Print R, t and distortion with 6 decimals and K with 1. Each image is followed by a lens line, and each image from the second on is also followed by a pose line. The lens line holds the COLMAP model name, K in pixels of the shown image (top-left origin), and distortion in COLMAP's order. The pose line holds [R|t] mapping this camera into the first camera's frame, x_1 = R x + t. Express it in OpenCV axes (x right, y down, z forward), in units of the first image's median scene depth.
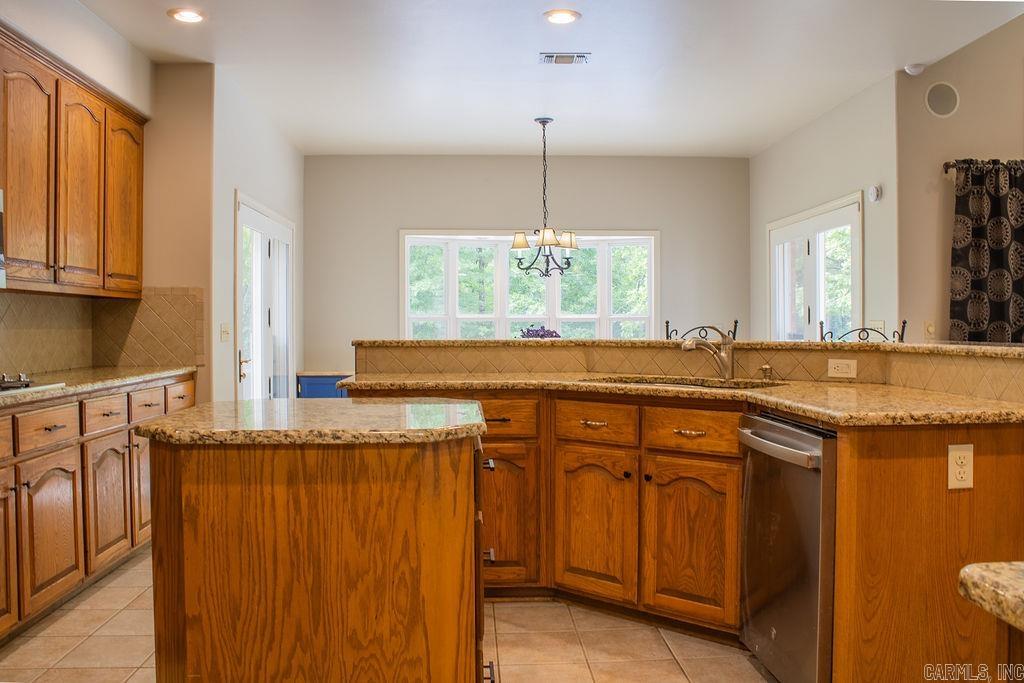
lens RADIAL K [[852.1, 0, 528.4], [0, 852.1, 351.7], [0, 0, 1]] dist [-0.161780, 0.123108]
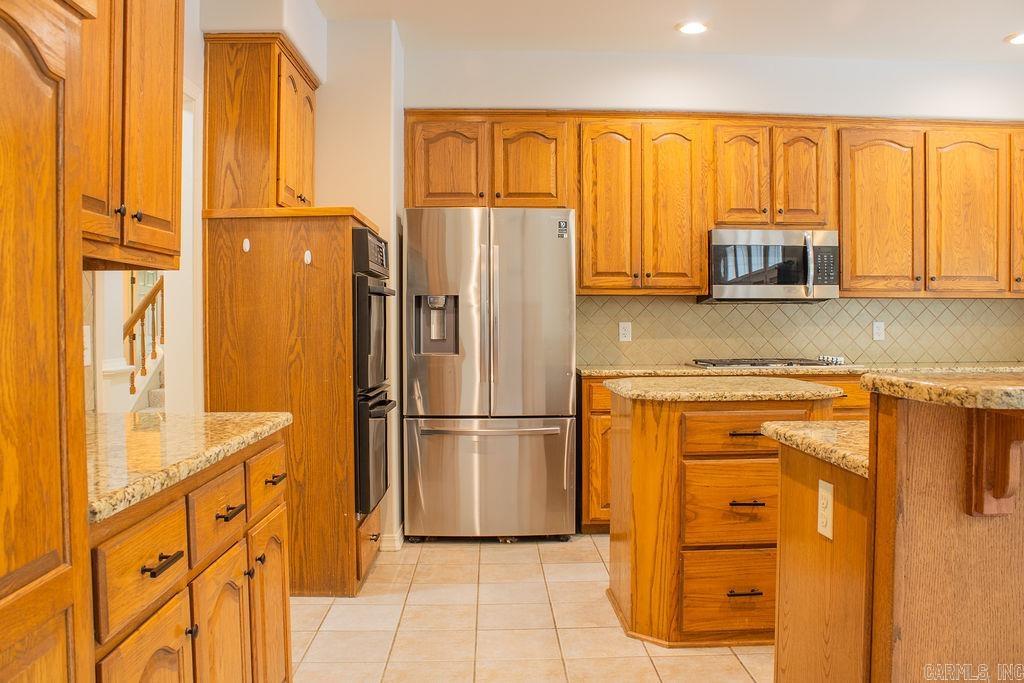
lens RADIAL K [[852.1, 0, 516.2], [0, 852.1, 337.3], [0, 0, 1]] dist [-0.161780, 0.123108]
pose [[-0.017854, 0.023723, -0.999559, 0.830730], [-0.032572, 0.999174, 0.024296, -0.024091], [0.999310, 0.032992, -0.017066, 0.435229]]
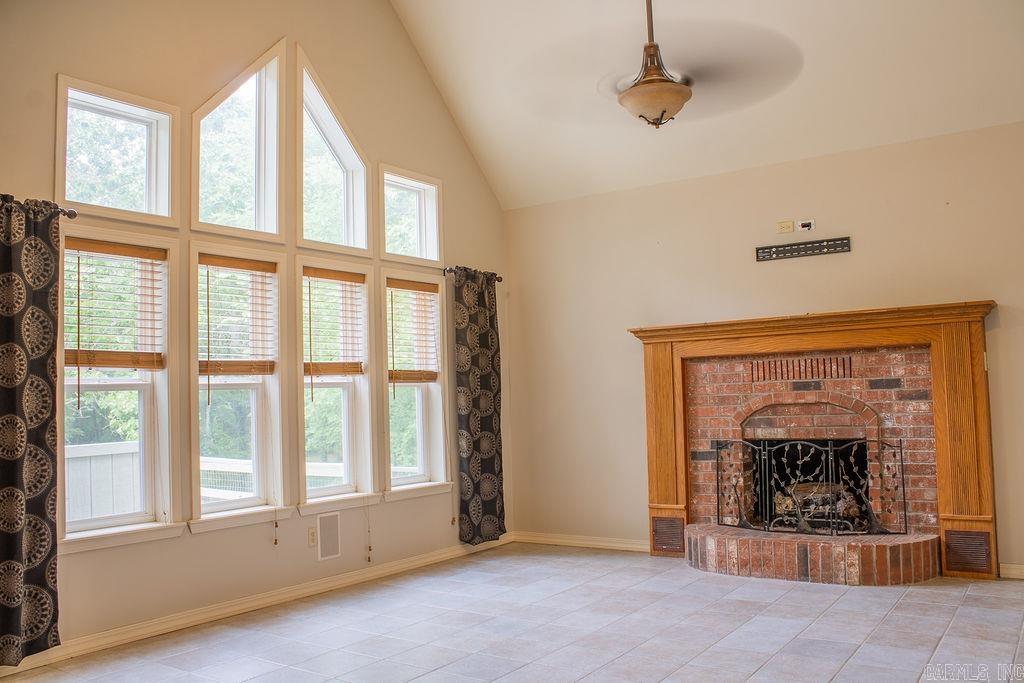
lens RADIAL K [[852.1, 0, 511.3], [0, 852.1, 341.5], [0, 0, 1]] dist [-0.161780, 0.123108]
pose [[0.613310, 0.036137, 0.789015, 0.171765], [0.049896, 0.995185, -0.084364, -0.011332], [-0.788265, 0.091110, 0.608554, 0.124868]]
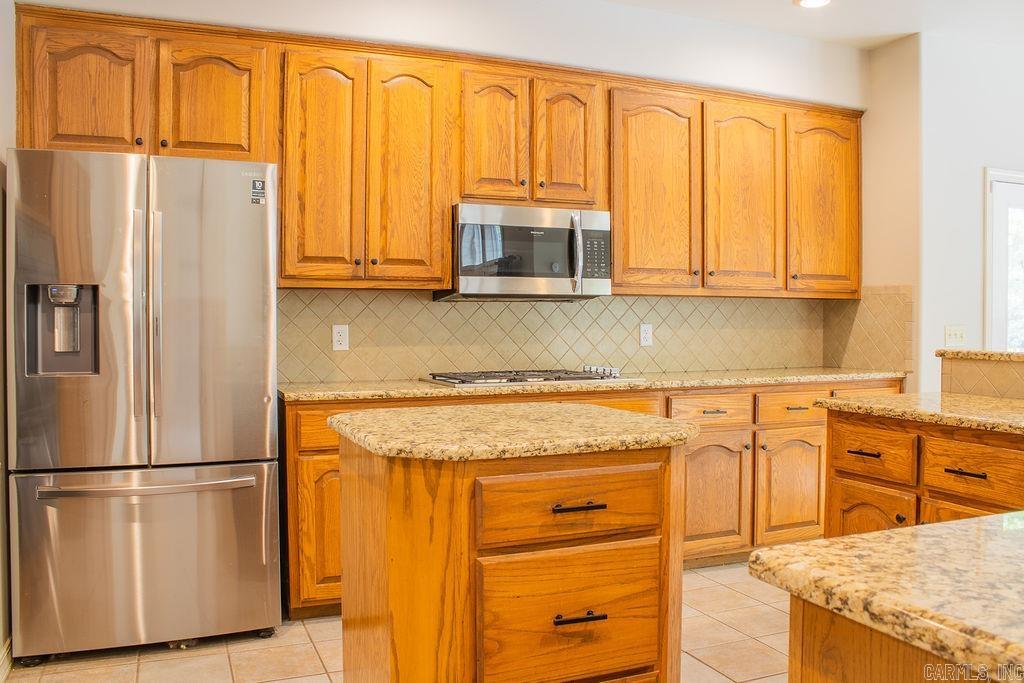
lens RADIAL K [[852.1, 0, 516.9], [0, 852.1, 336.4], [0, 0, 1]] dist [-0.161780, 0.123108]
pose [[0.339642, 0.019379, -0.940355, 0.453692], [-0.033100, 0.999415, 0.008641, -0.022908], [0.939972, 0.028191, 0.340085, 0.439131]]
